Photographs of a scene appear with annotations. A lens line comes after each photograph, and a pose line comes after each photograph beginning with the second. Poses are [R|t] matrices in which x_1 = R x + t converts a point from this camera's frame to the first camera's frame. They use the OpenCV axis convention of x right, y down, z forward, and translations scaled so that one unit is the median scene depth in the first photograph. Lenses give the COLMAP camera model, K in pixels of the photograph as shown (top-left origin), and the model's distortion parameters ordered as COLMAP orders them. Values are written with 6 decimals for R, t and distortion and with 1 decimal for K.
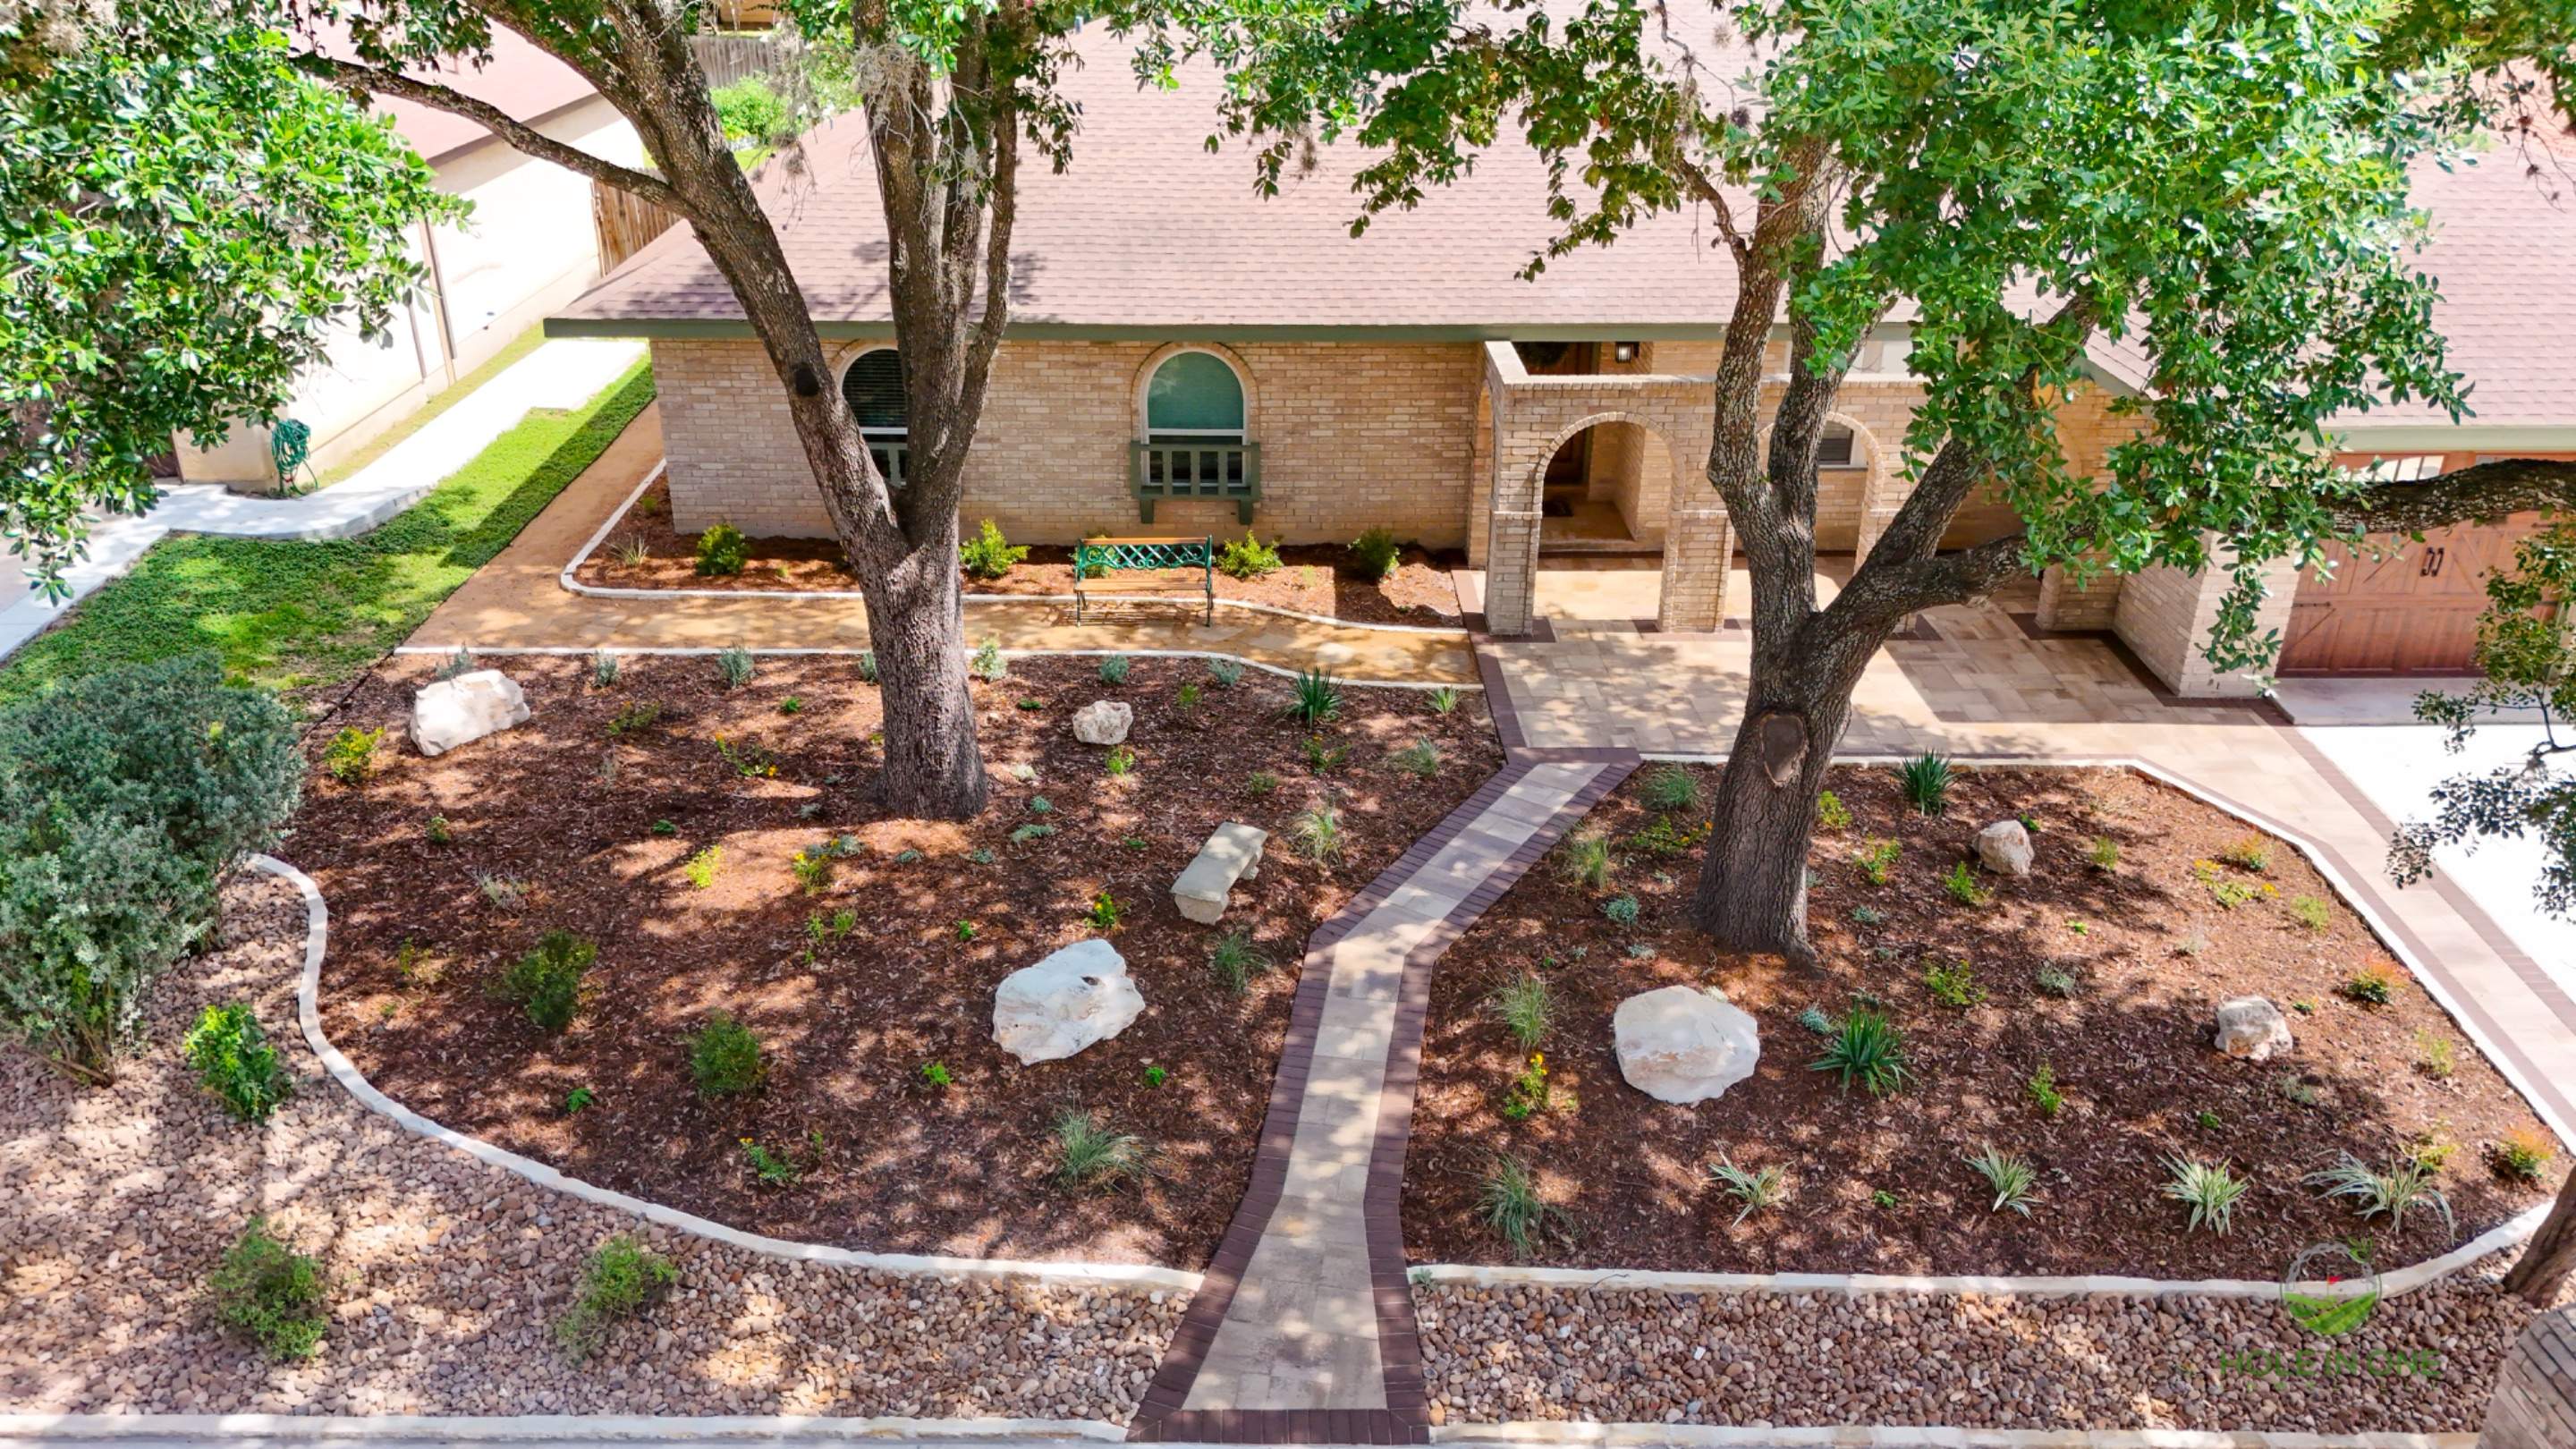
lens RADIAL K [[1859.1, 0, 1288.0], [0, 1859.1, 724.5], [0, 0, 1]] dist [0.003133, 0.000382]
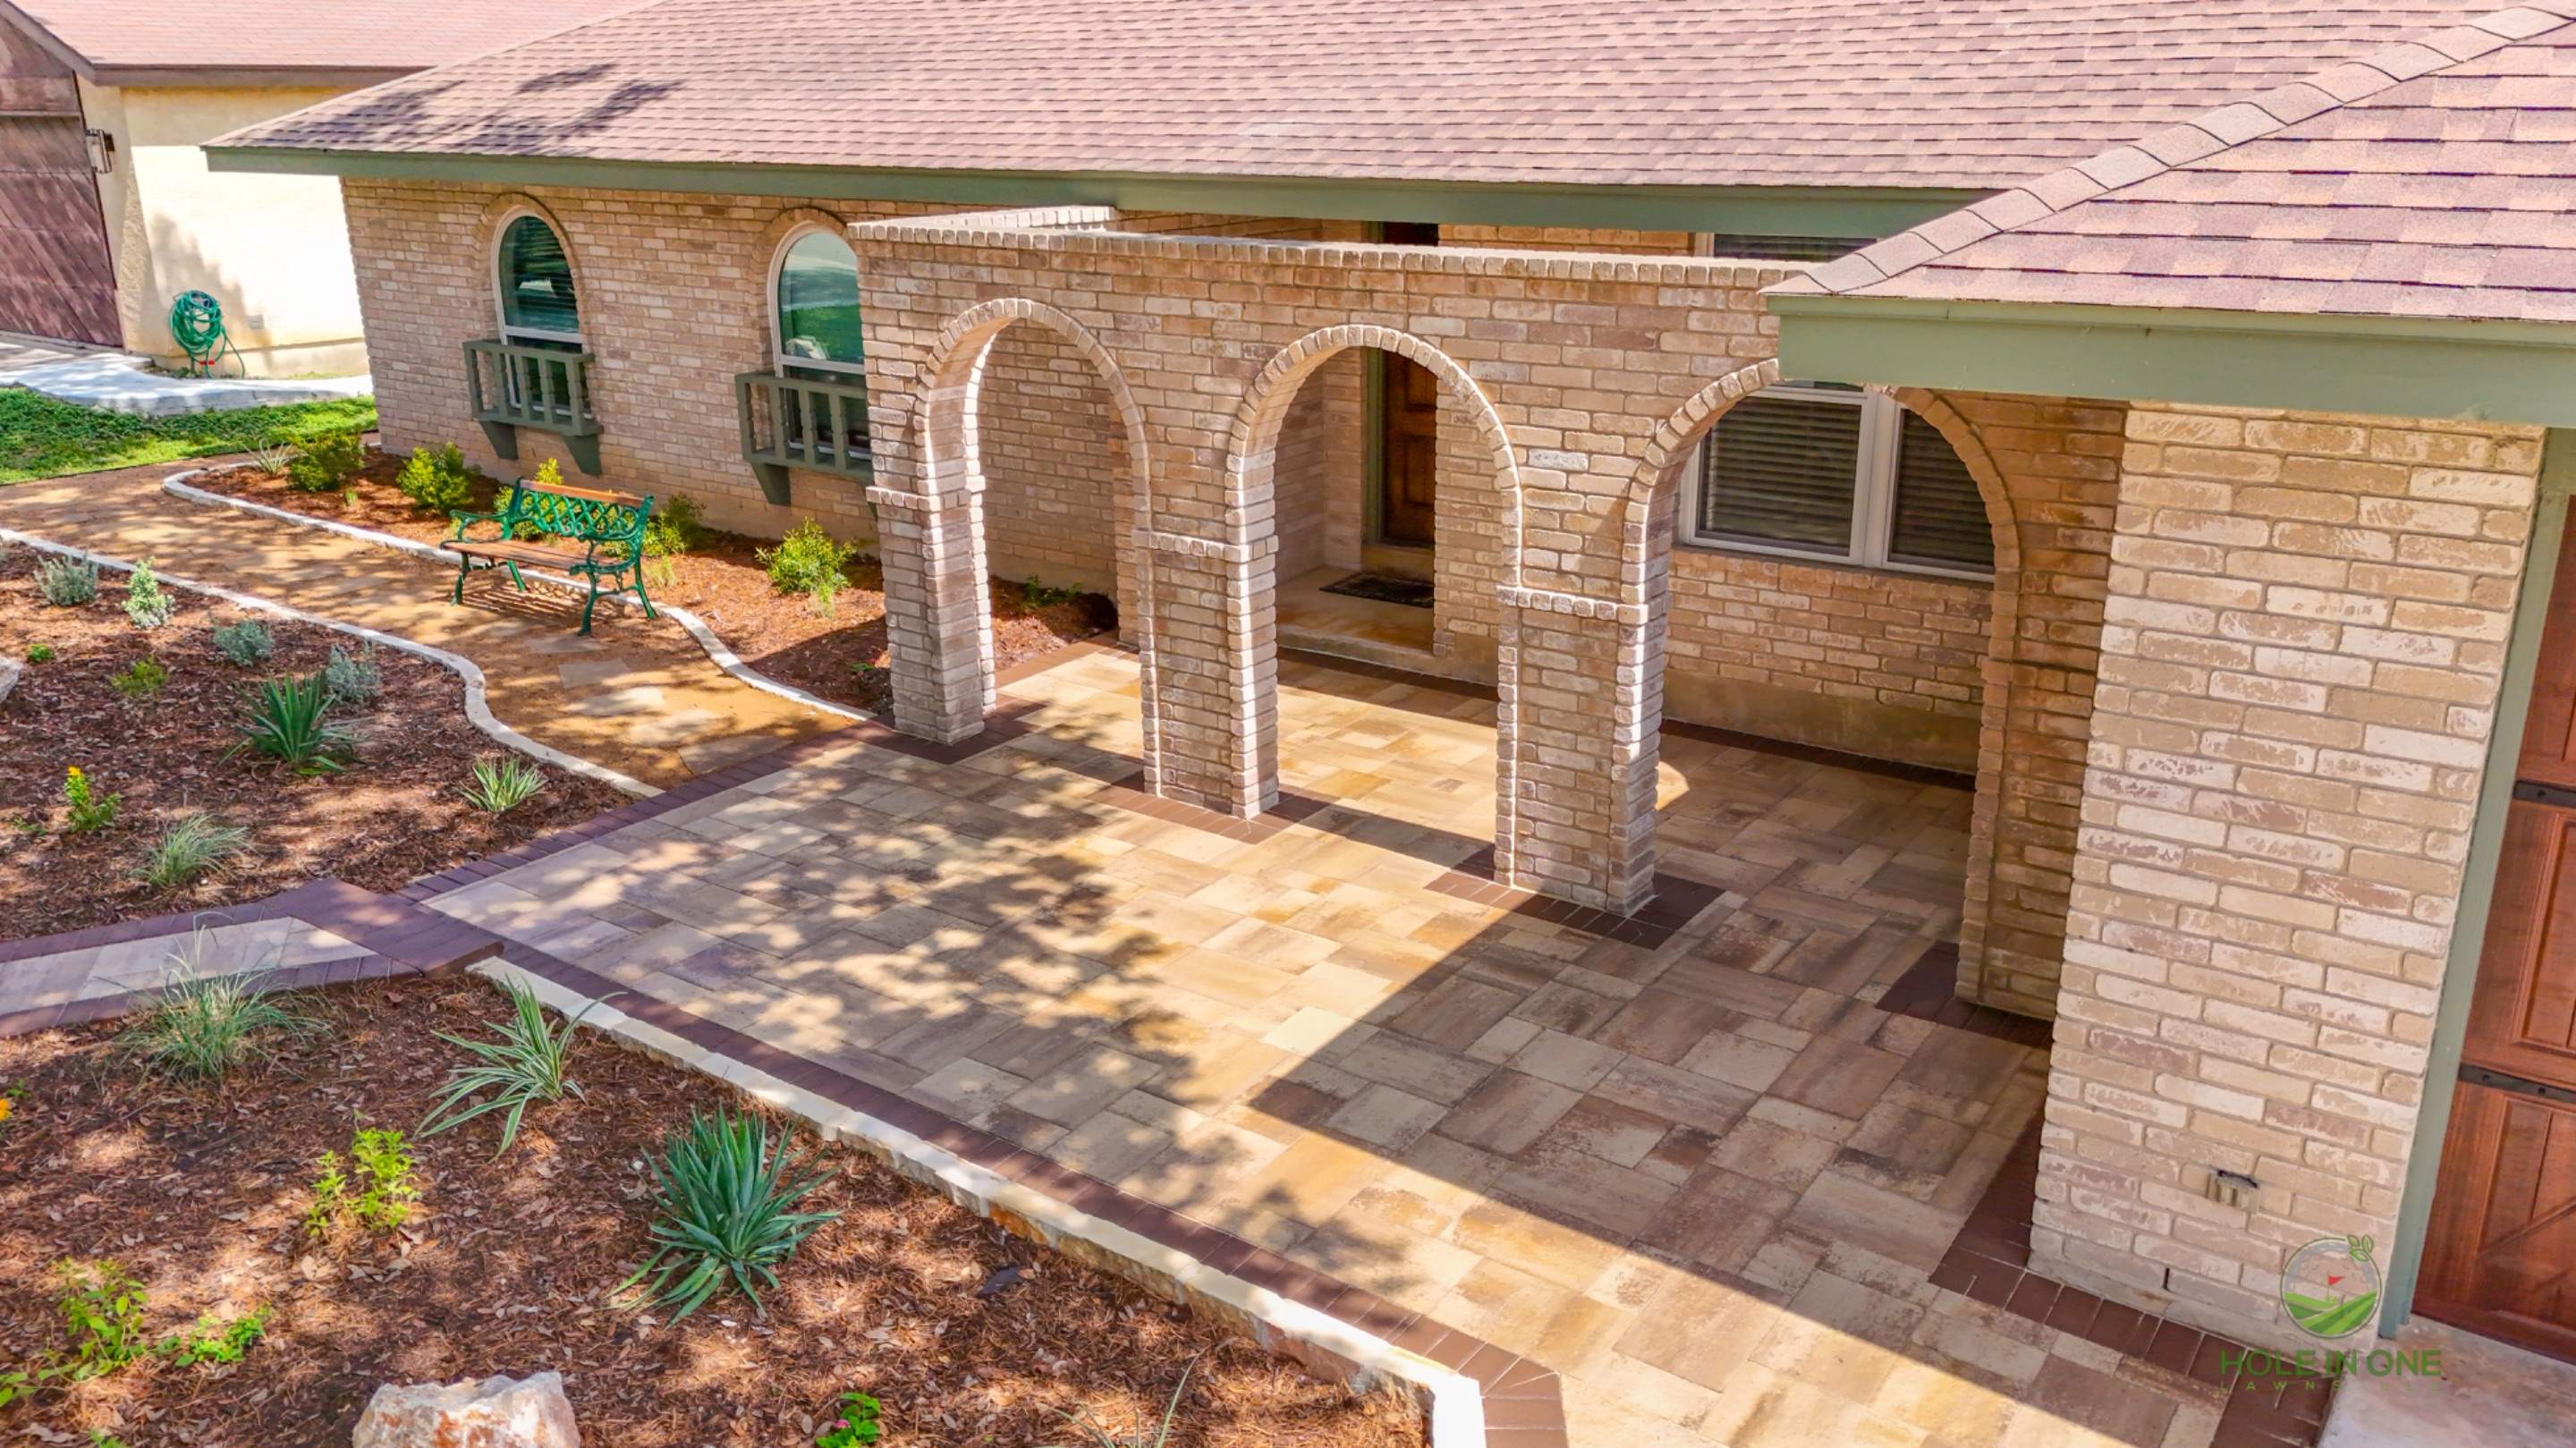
lens RADIAL K [[1923.0, 0, 1288.0], [0, 1923.0, 724.0], [0, 0, 1]] dist [0.026281, -0.001142]
pose [[0.798407, 0.181647, -0.574065, 0.618577], [-0.244478, 0.969080, -0.033381, -0.072864], [0.550251, 0.166998, 0.818129, 0.746040]]
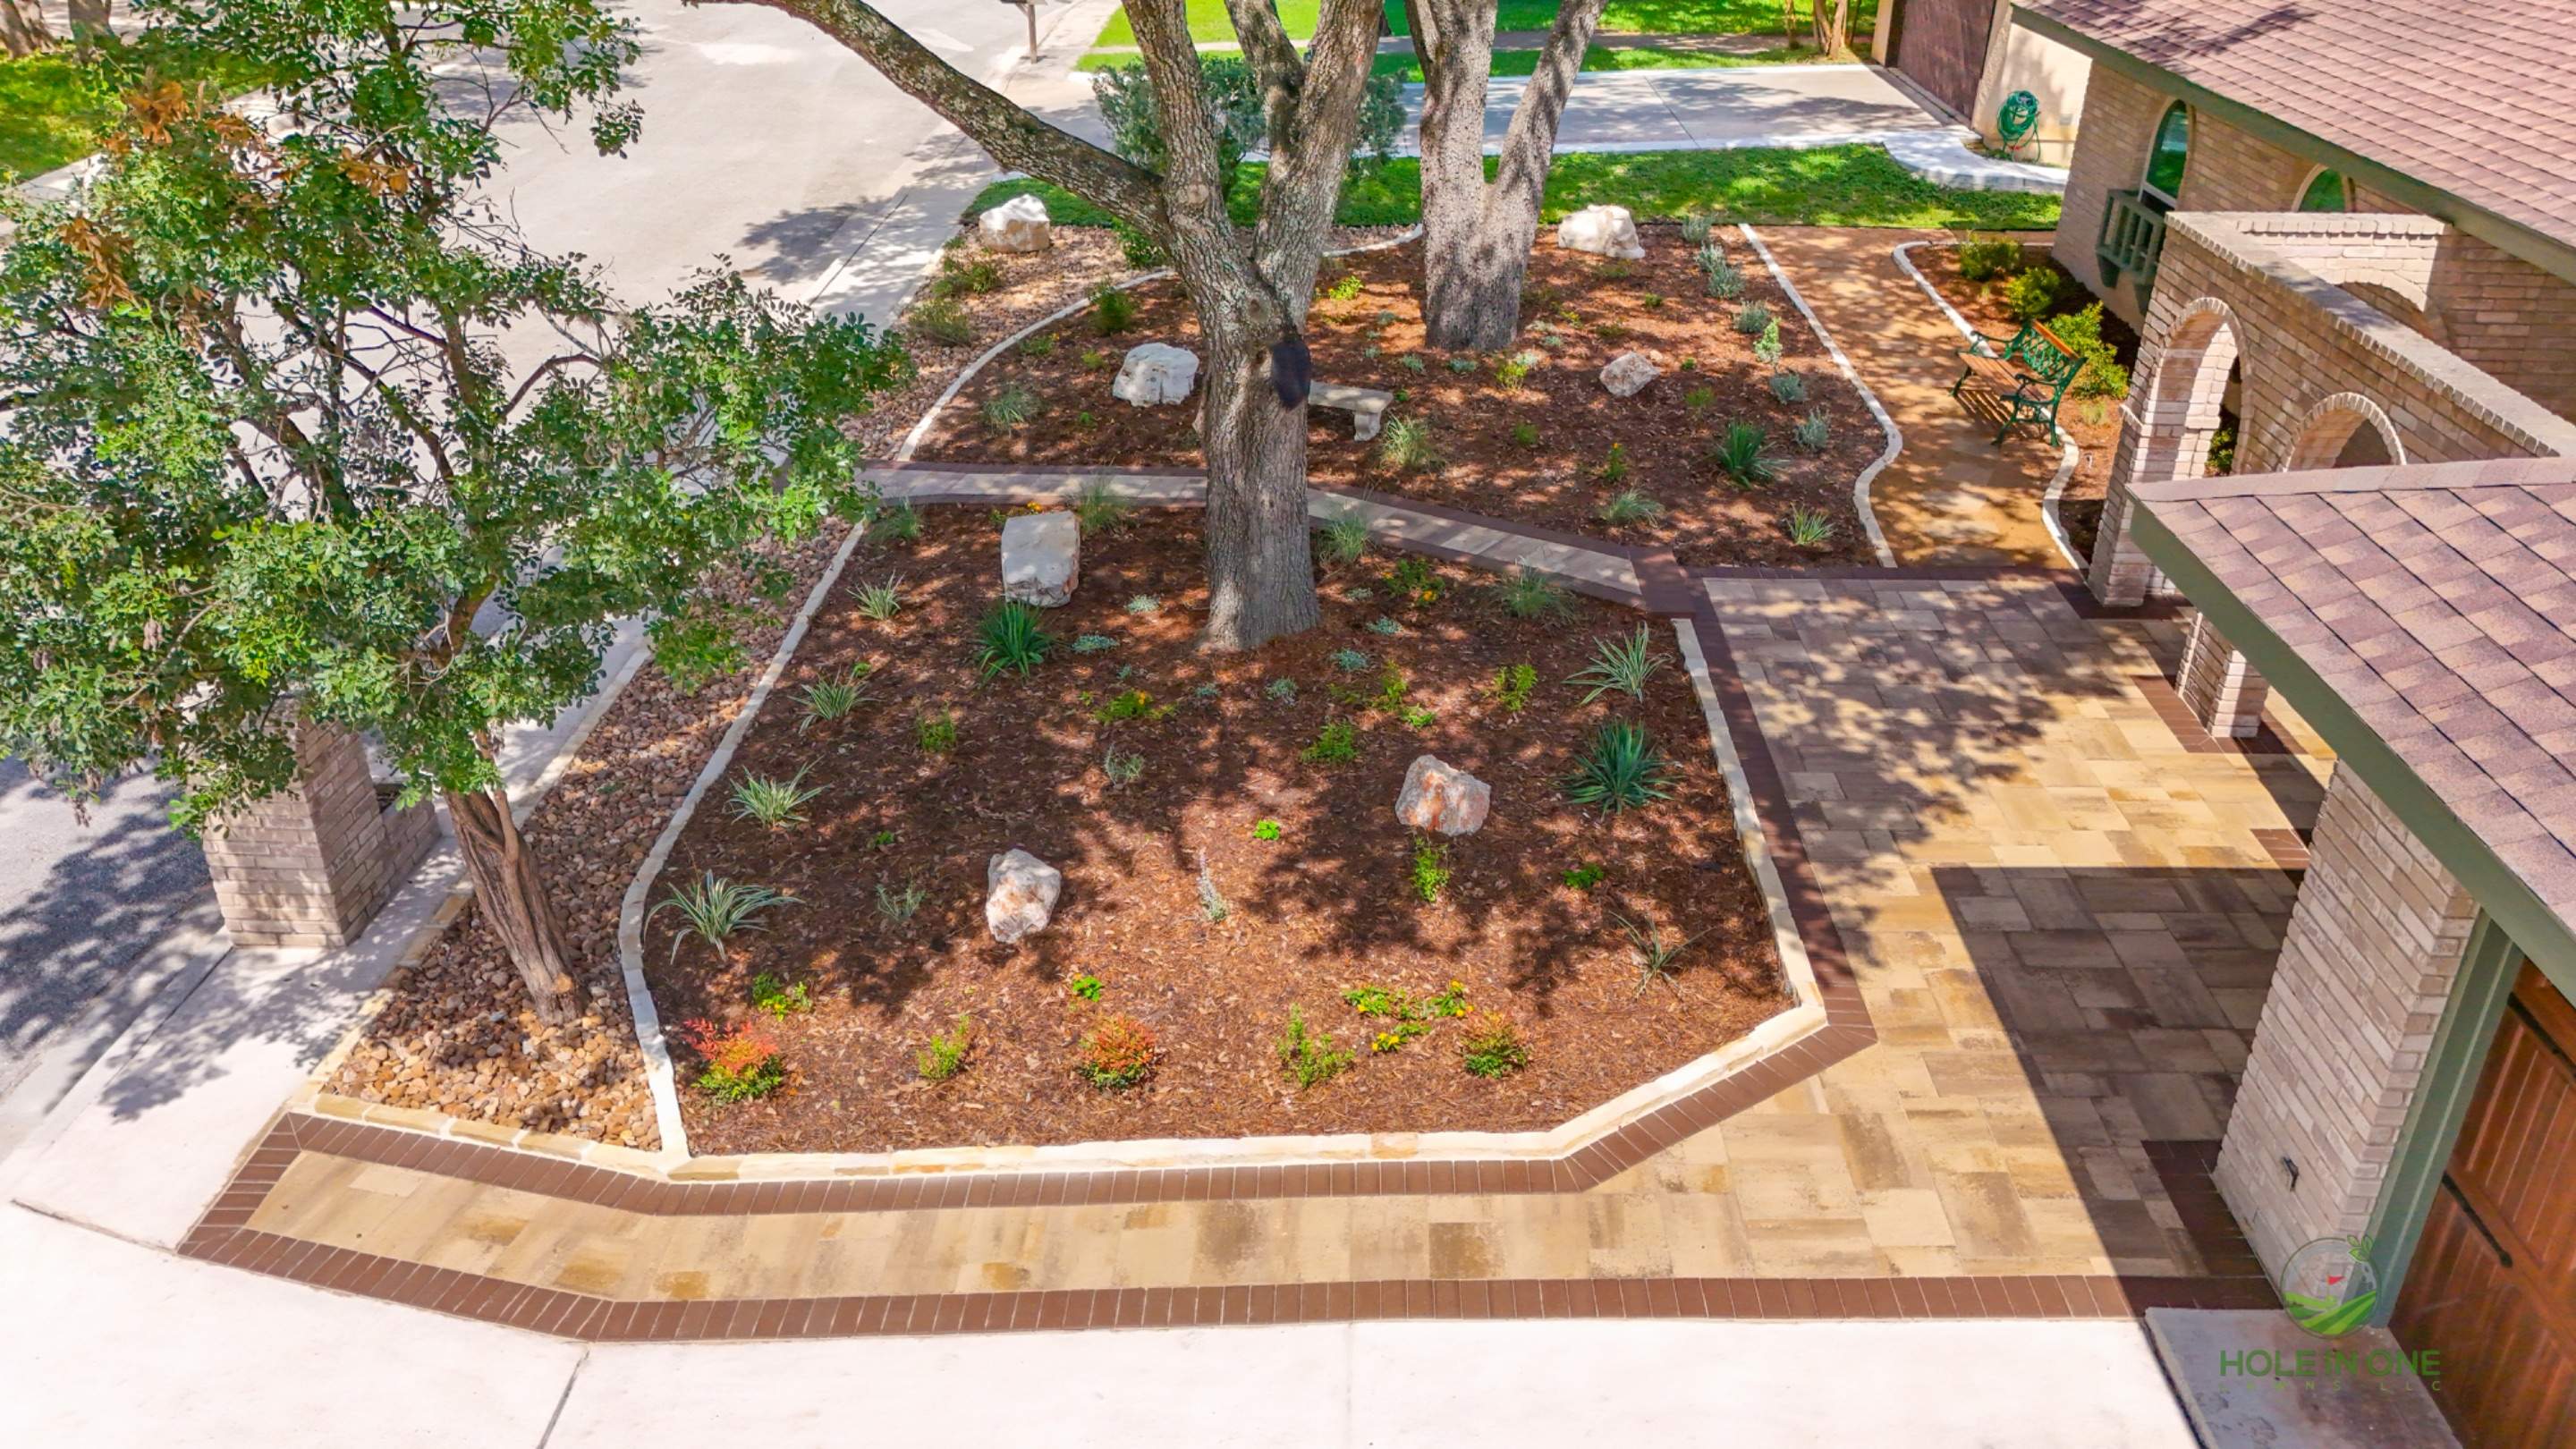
lens RADIAL K [[1859.1, 0, 1288.0], [0, 1859.1, 724.5], [0, 0, 1]] dist [0.003133, 0.000382]
pose [[-0.072407, 0.458596, -0.885690, 0.944025], [-0.420833, 0.791053, 0.443999, -0.234000], [0.904244, 0.404877, 0.135715, 0.792884]]
